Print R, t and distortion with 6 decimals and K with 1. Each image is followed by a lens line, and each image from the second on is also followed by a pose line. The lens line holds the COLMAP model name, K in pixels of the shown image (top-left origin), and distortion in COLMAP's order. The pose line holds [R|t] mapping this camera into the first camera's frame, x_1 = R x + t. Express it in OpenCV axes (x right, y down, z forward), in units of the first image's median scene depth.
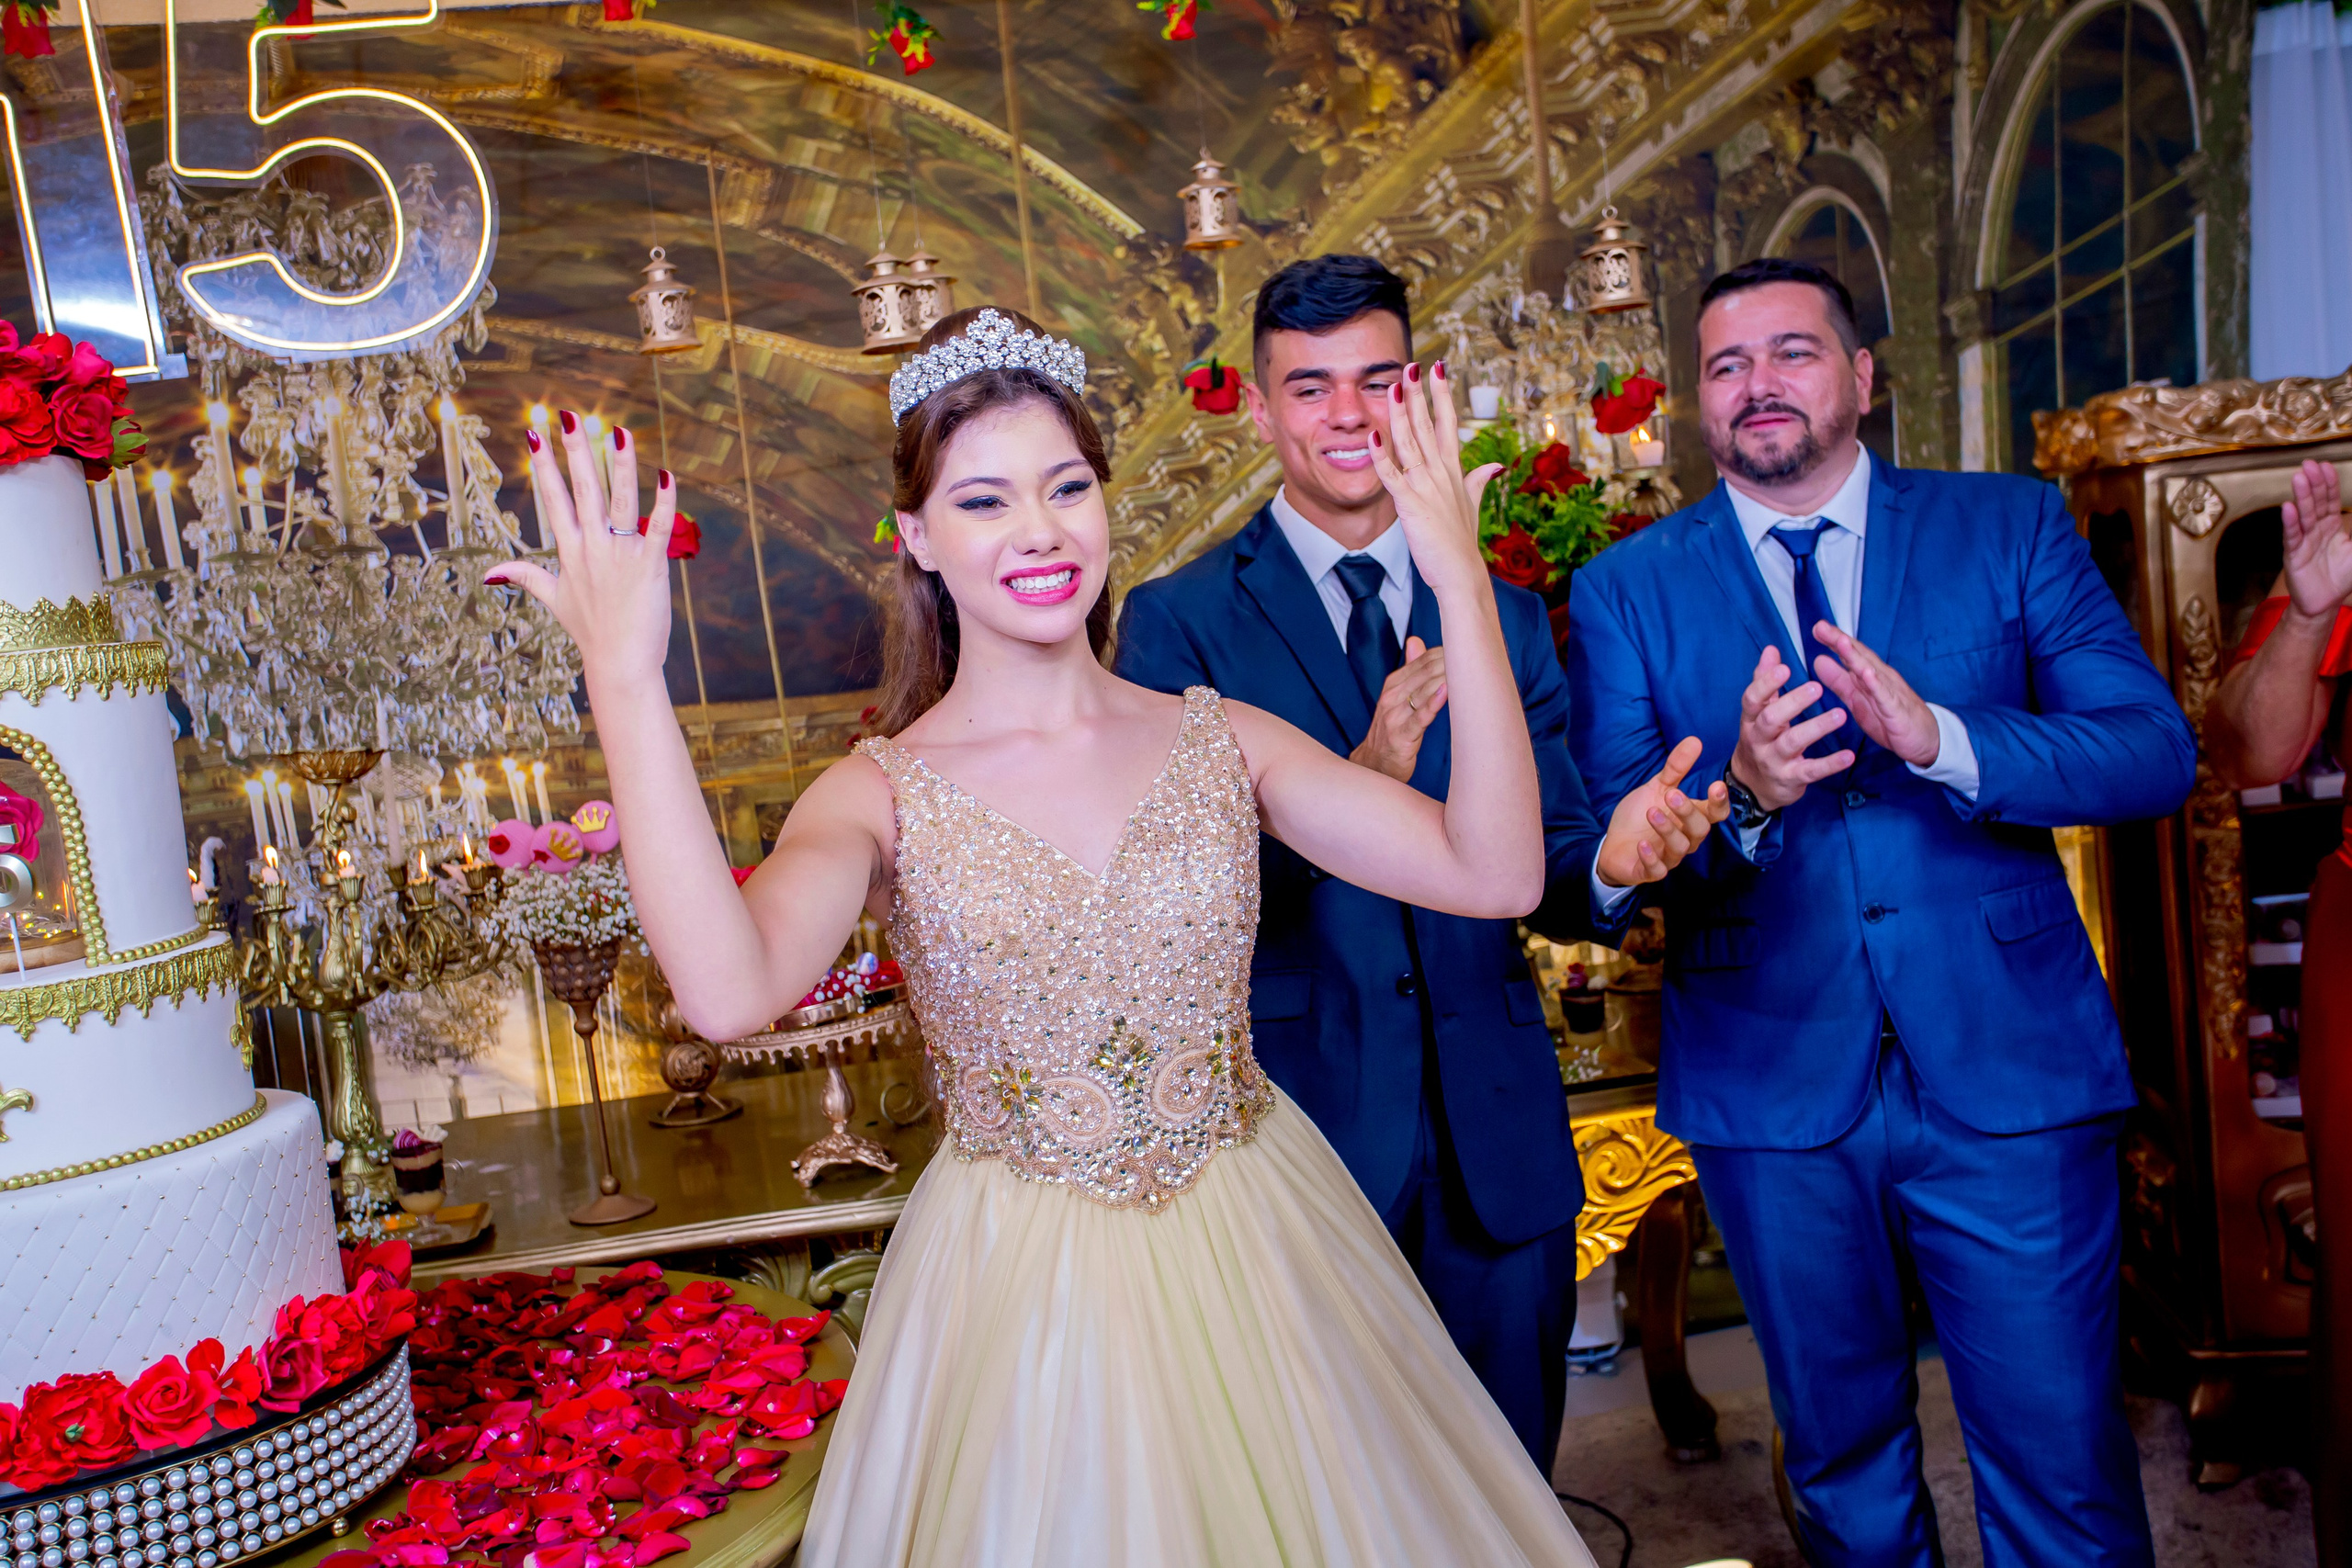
lens RADIAL K [[2212.5, 0, 1178.4], [0, 2212.5, 768.8], [0, 0, 1]] dist [0.019244, 0.000000]
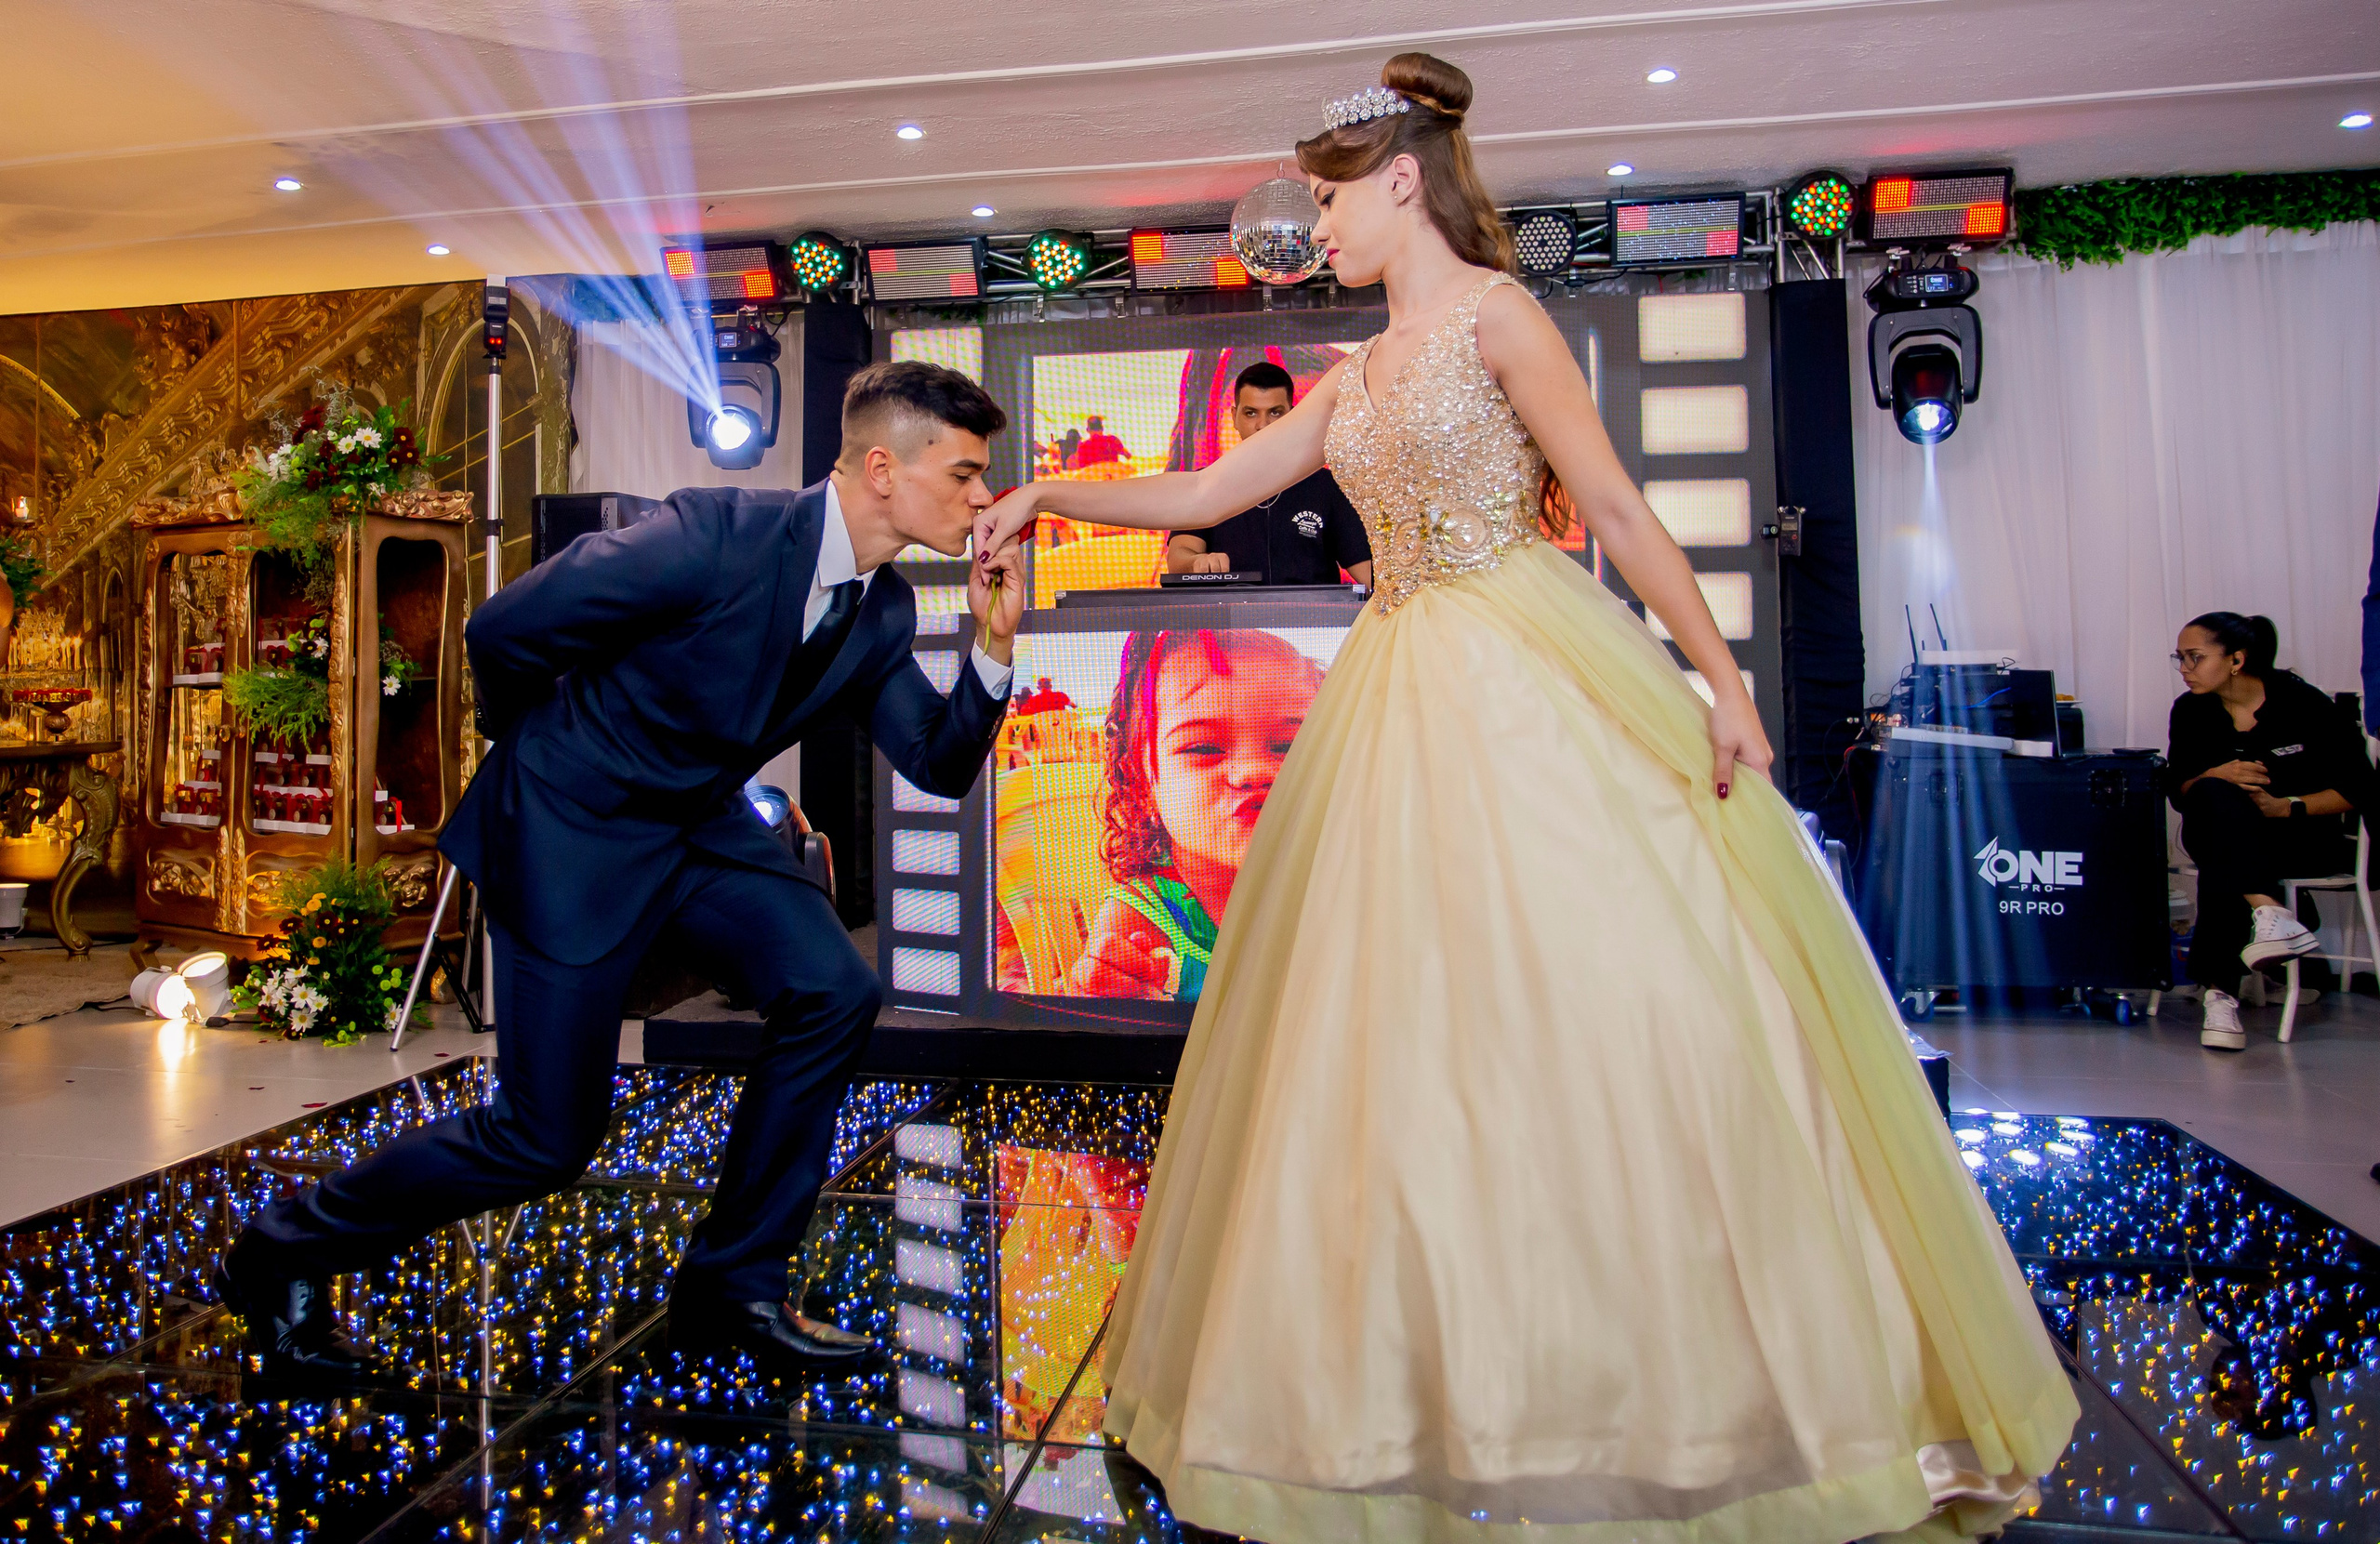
lens RADIAL K [[1784.3, 0, 1067.5], [0, 1784.3, 599.4], [0, 0, 1]] dist [-0.051495, 0.040920]
pose [[0.911032, 0.075928, -0.405284, 1.686311], [-0.118923, 0.989516, -0.081944, -0.023788], [0.394813, 0.122851, 0.910511, -0.253043]]
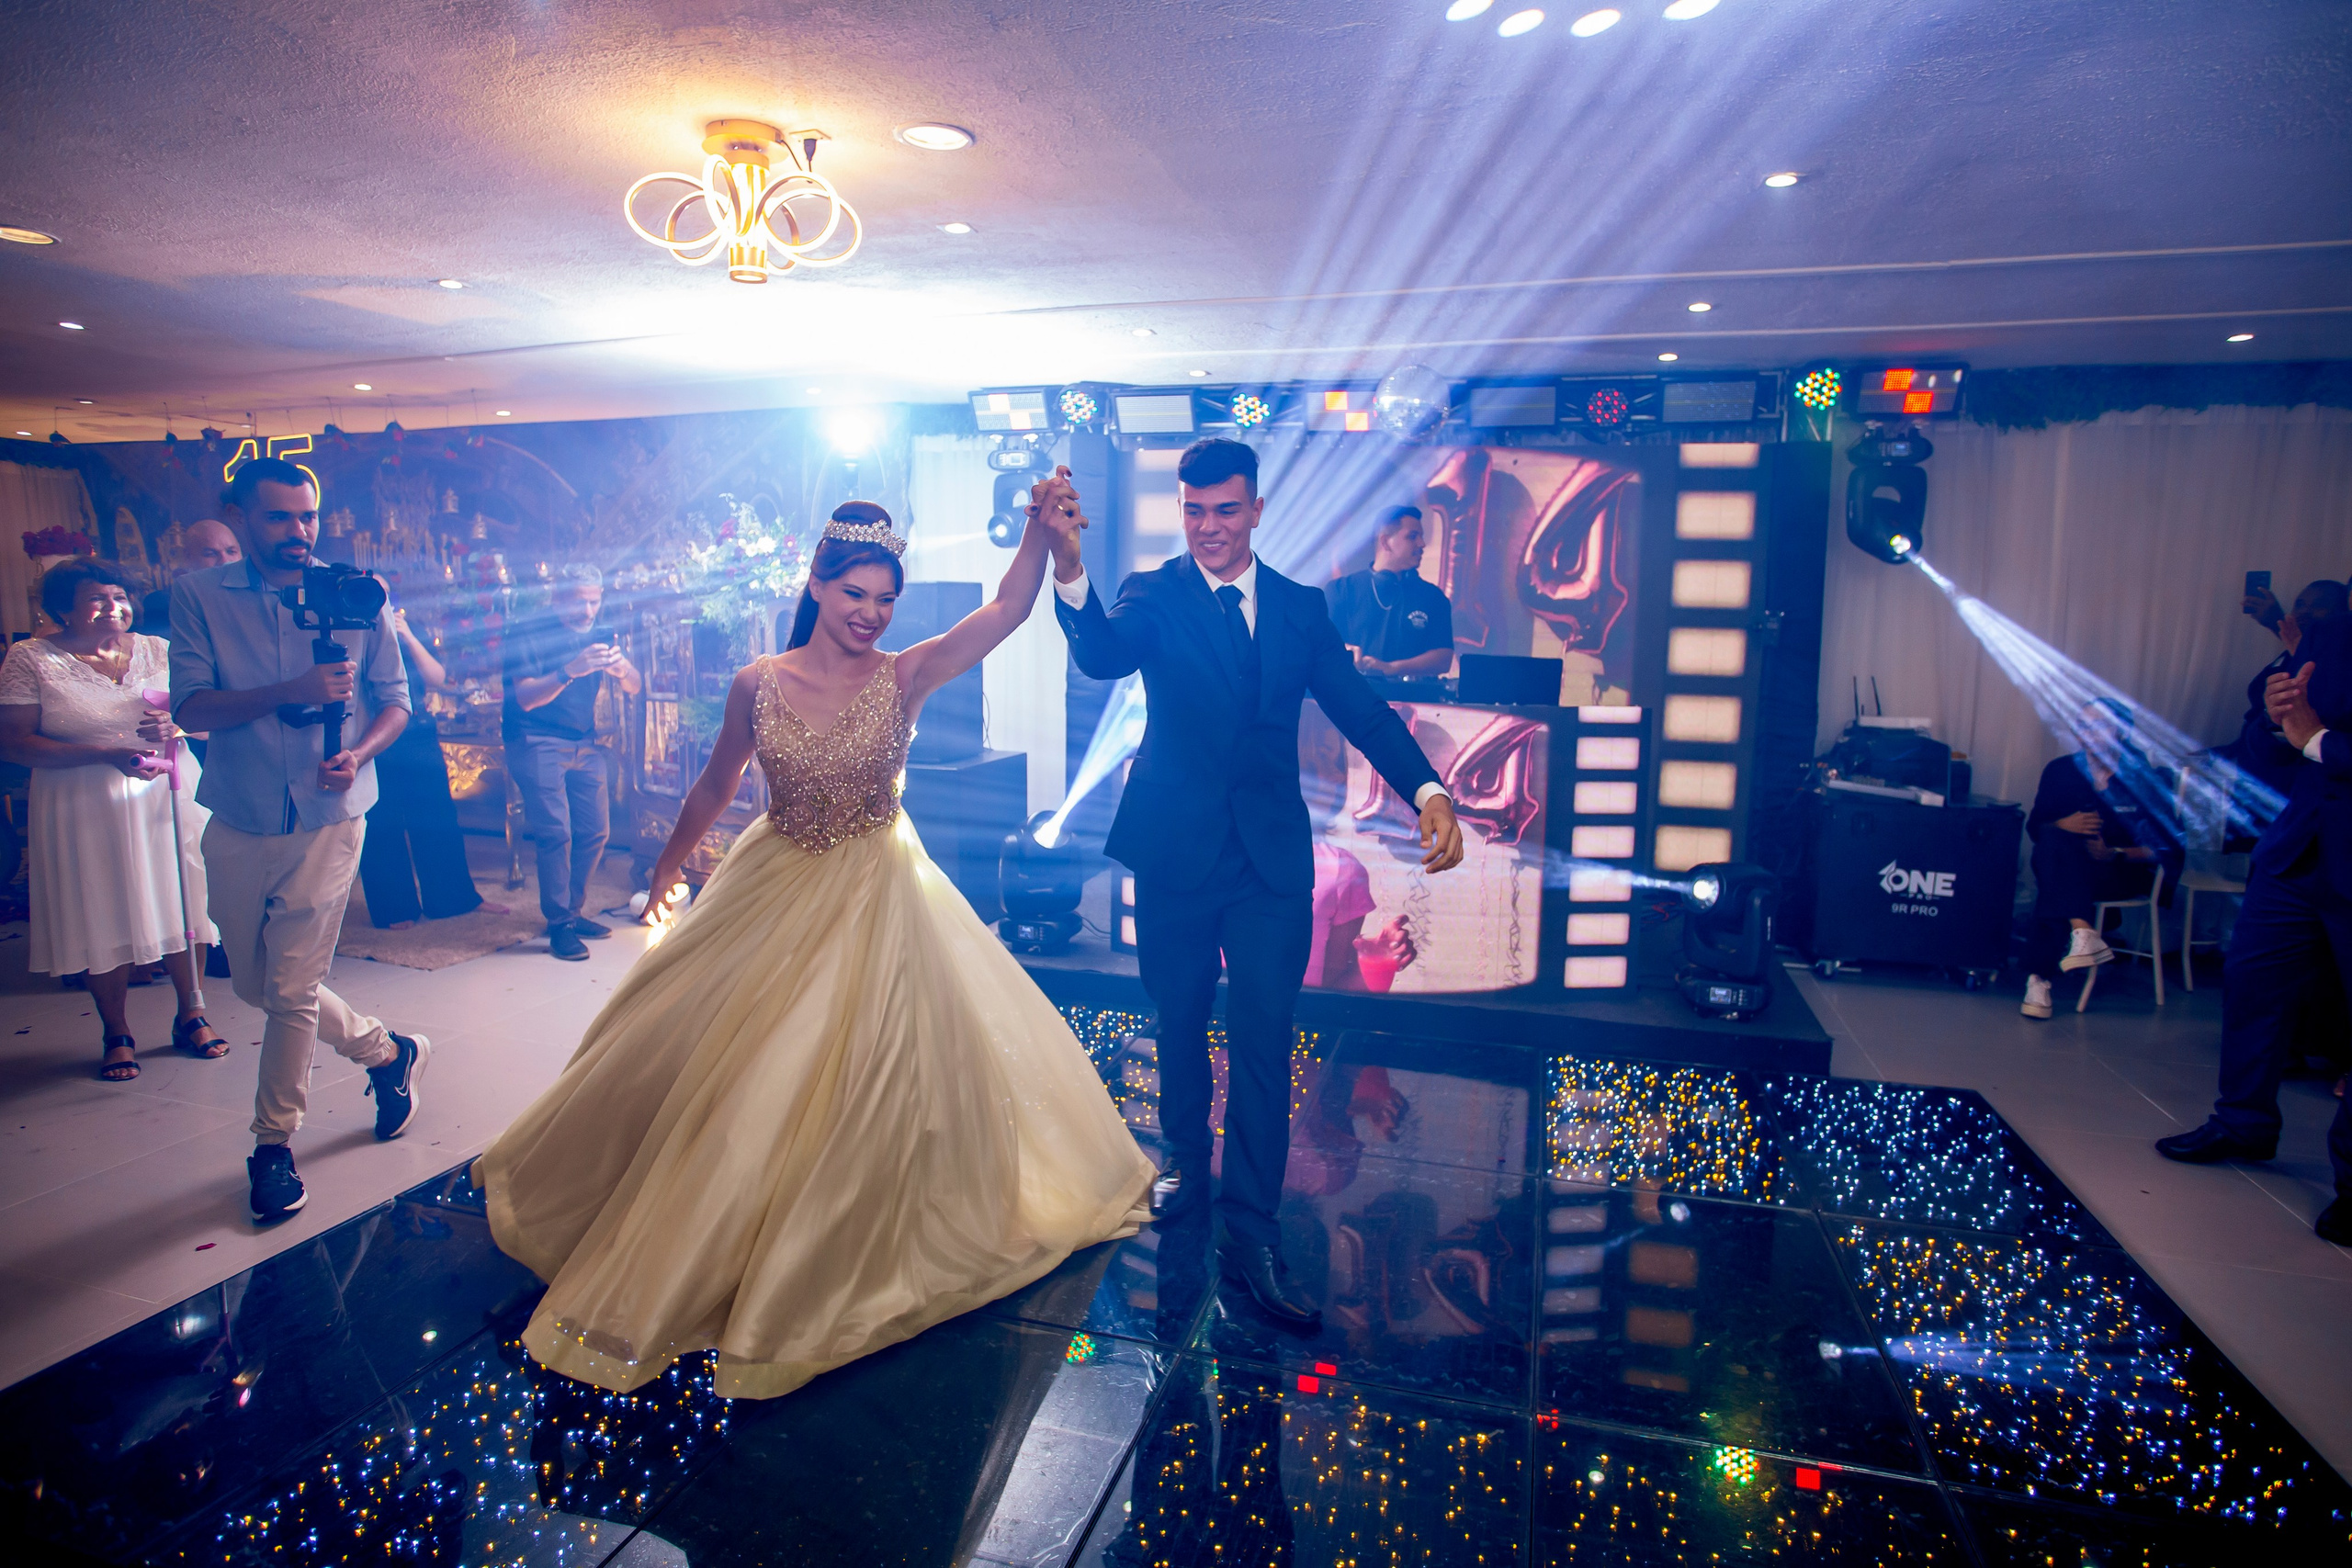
lens RADIAL K [[1248.4, 0, 1181.0], [0, 1248.4, 769.6], [0, 0, 1]] dist [-0.061566, 0.028340]
pose [[0.877076, 0.173933, -0.447756, 1.698323], [-0.142392, 0.984387, 0.103470, -0.154877], [0.458762, -0.026994, 0.888149, -0.257561]]
